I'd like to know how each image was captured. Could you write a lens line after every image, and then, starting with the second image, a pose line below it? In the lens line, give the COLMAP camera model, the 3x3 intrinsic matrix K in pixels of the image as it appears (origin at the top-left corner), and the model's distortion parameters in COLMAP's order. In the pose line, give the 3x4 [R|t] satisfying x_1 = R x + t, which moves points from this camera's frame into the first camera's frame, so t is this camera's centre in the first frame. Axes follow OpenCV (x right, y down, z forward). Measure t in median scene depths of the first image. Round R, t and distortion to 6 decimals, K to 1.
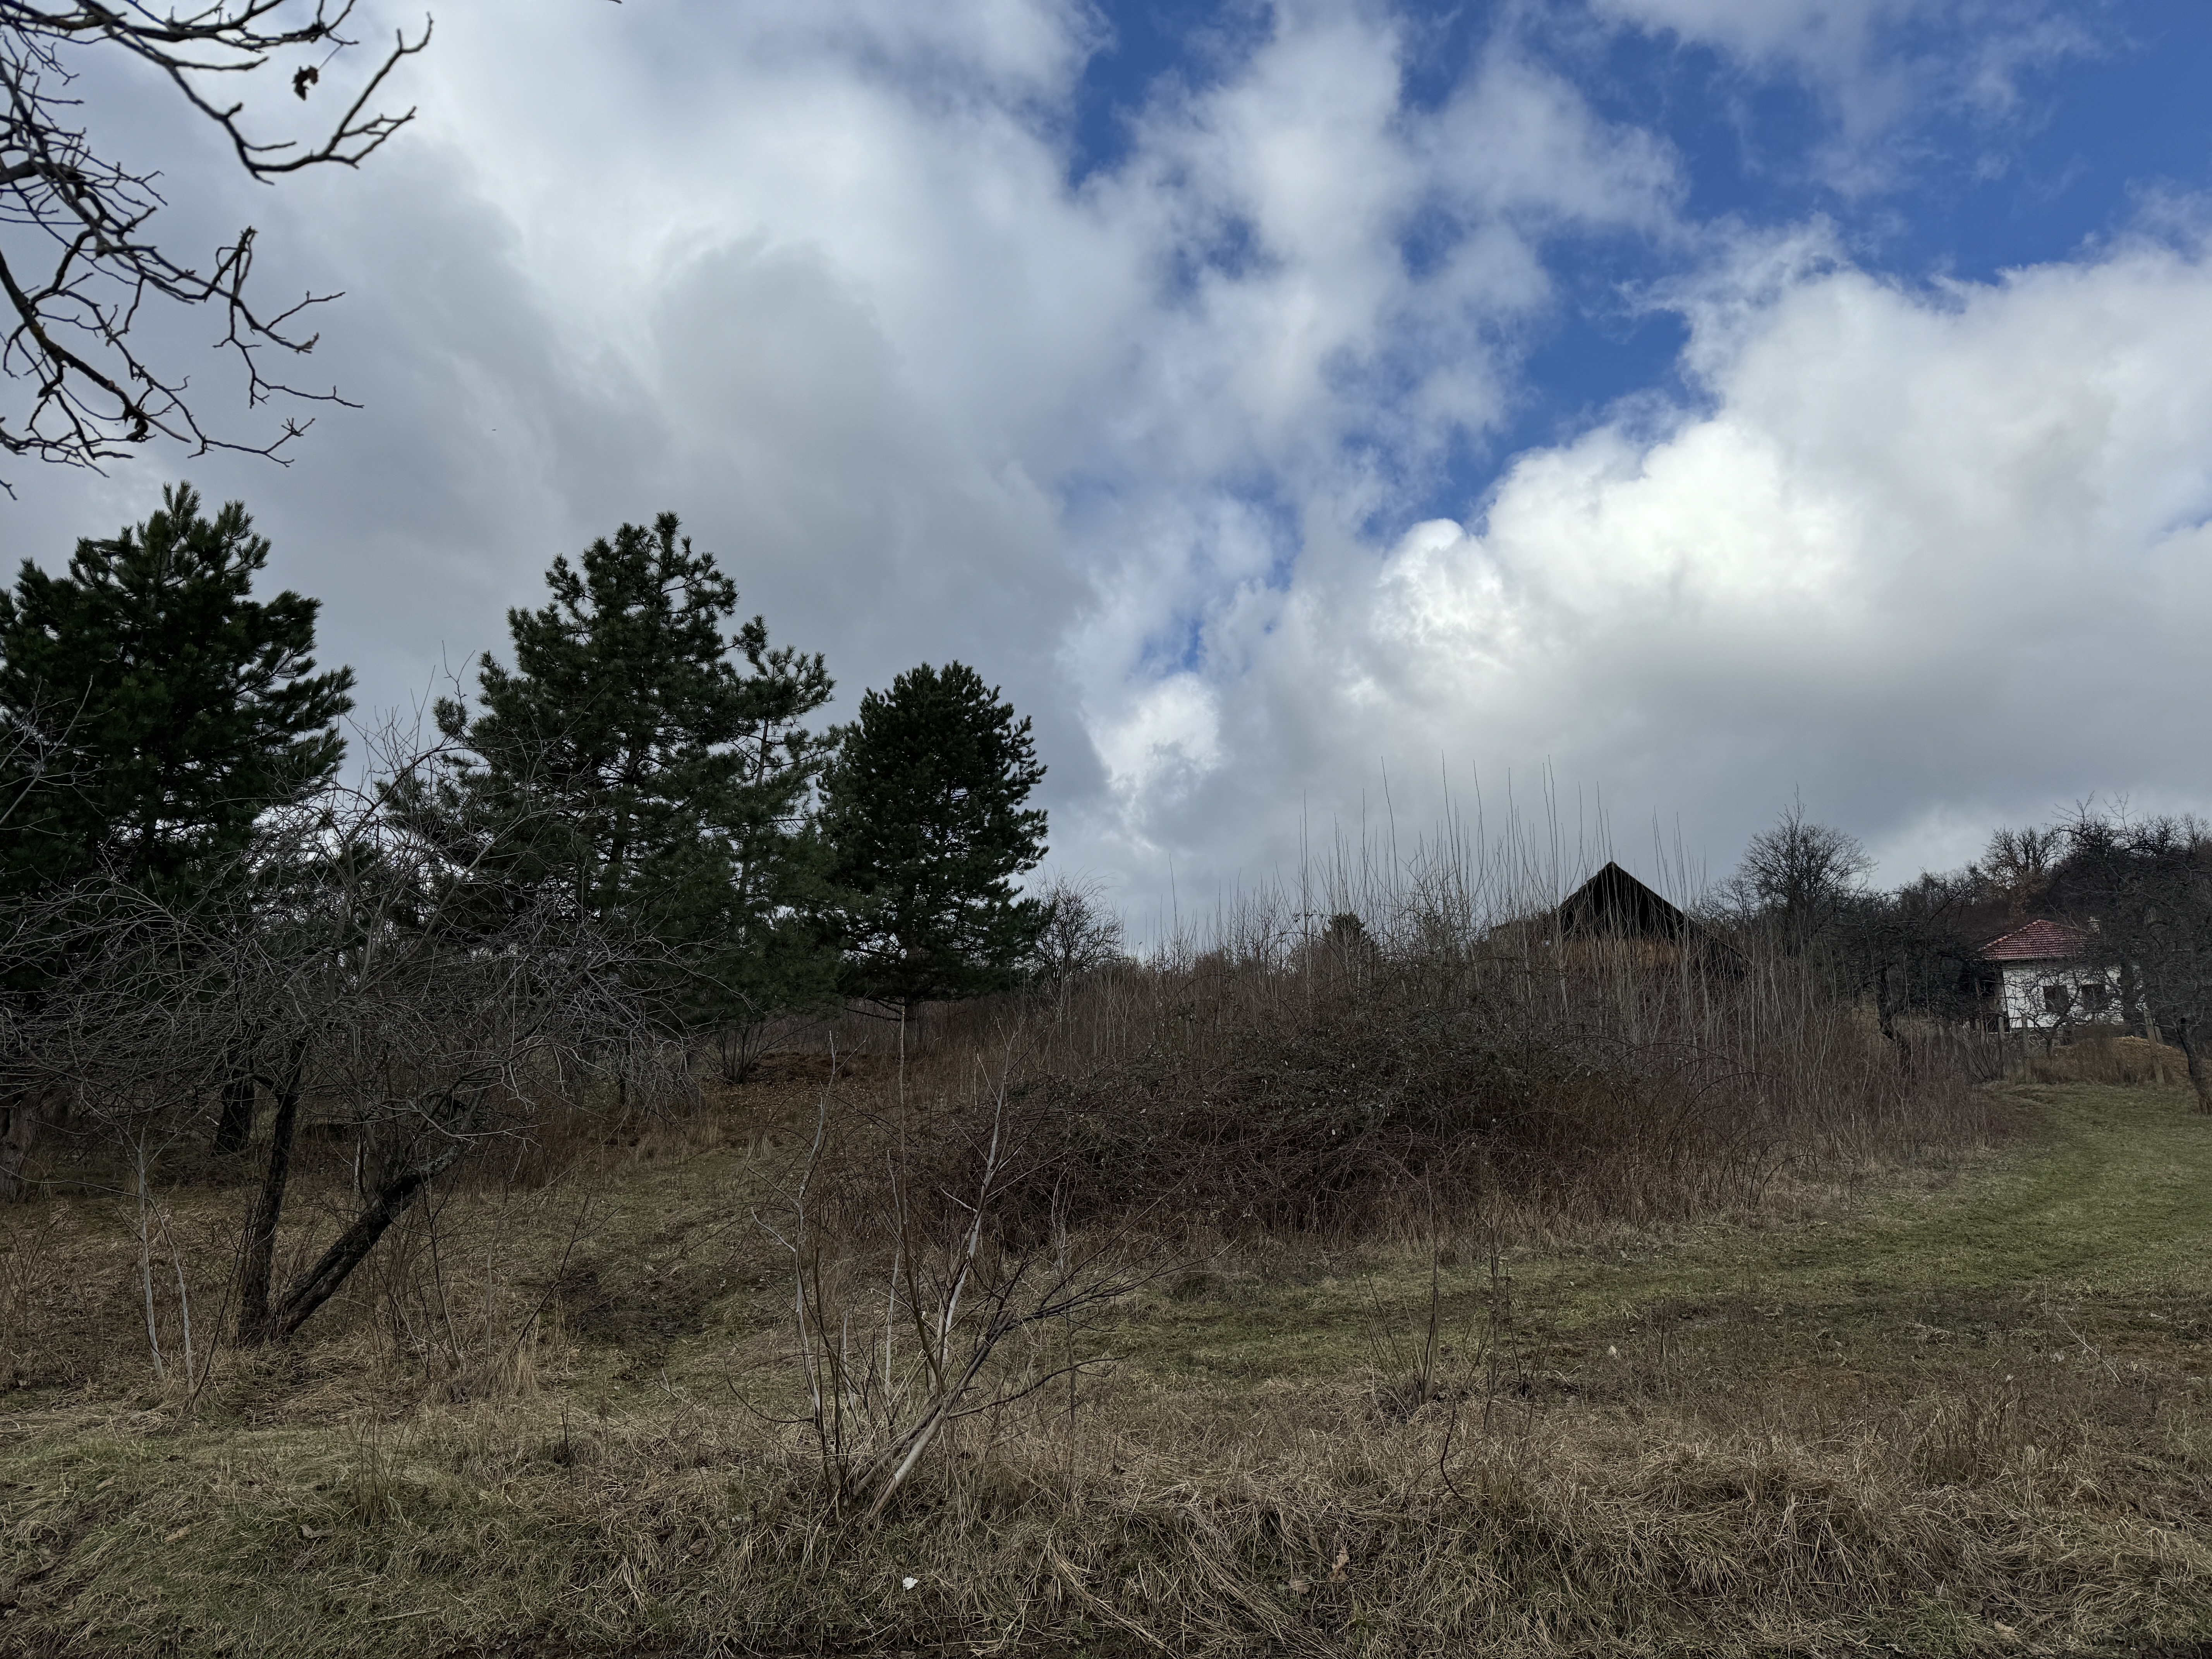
lens RADIAL K [[1548.4, 0, 1111.3], [0, 1548.4, 825.2], [0, 0, 1]] dist [0.040588, -0.036117]
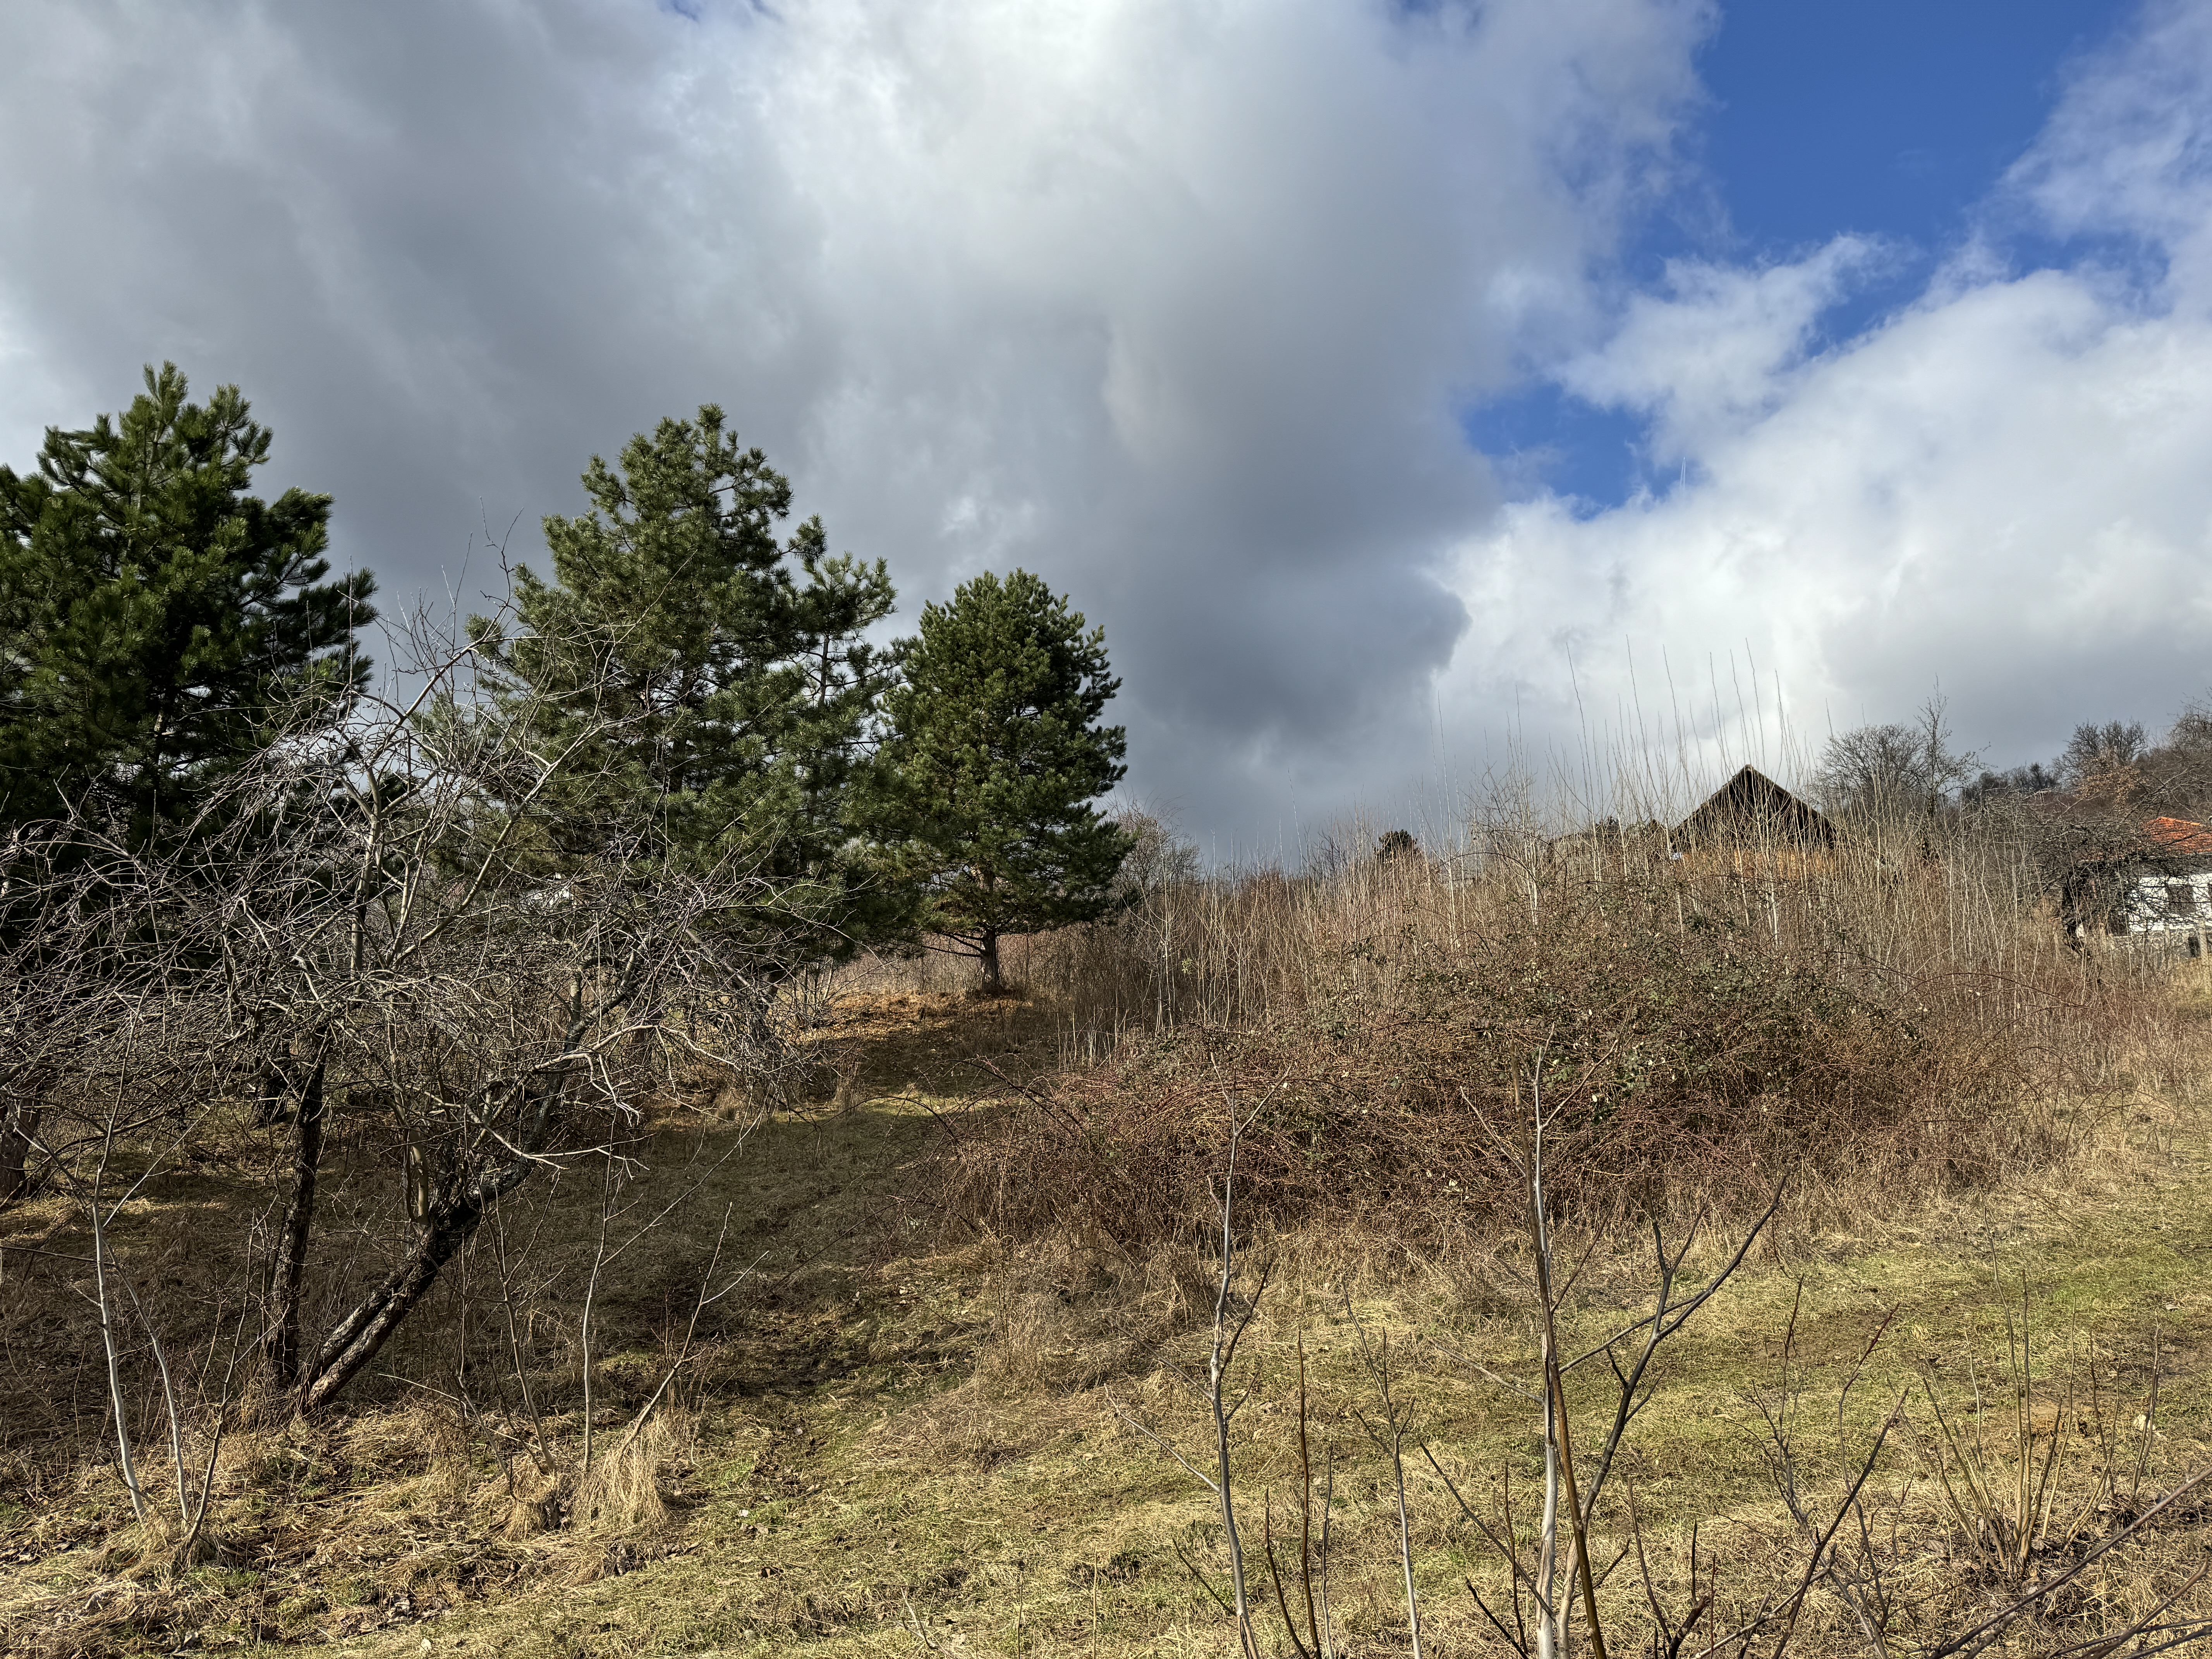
lens RADIAL K [[1548.4, 0, 1101.6], [0, 1548.4, 840.2], [0, 0, 1]] dist [0.040588, -0.036117]
pose [[0.999254, -0.026422, -0.028177, -0.042234], [0.028023, 0.997923, 0.058007, 0.005422], [0.026586, -0.058753, 0.997918, 0.094542]]
